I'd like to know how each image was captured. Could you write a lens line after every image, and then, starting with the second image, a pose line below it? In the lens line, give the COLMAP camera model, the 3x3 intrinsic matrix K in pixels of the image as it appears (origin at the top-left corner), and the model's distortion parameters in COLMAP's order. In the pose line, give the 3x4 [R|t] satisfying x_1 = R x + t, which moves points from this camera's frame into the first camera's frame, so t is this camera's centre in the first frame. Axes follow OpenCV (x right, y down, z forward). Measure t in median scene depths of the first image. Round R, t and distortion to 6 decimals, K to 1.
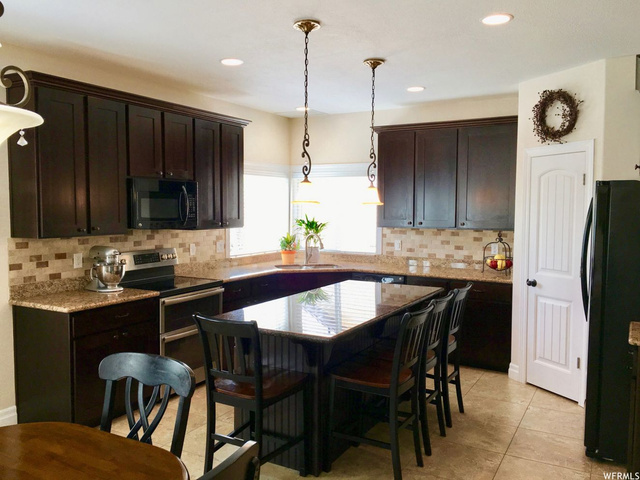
lens RADIAL K [[532.2, 0, 320.0], [0, 532.2, 240.0], [0, 0, 1]] dist [-0.001633, -0.002159]
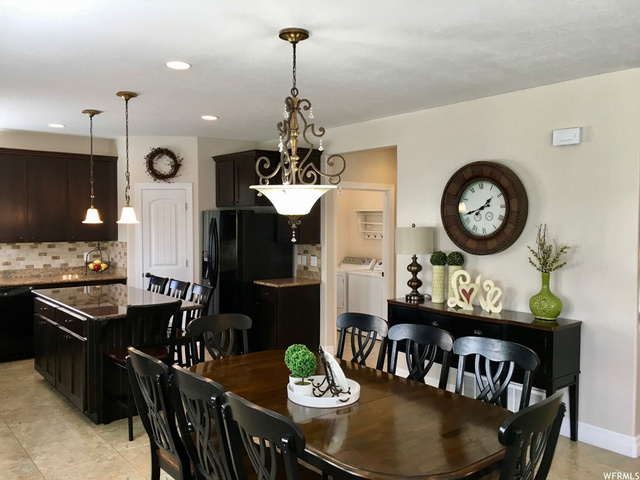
lens RADIAL K [[532.2, 0, 320.0], [0, 532.2, 240.0], [0, 0, 1]] dist [-0.001633, -0.002159]
pose [[0.346261, -0.040516, 0.937263, -0.645790], [0.056868, 0.998136, 0.022138, -0.017656], [-0.936413, 0.045635, 0.347920, 0.035126]]
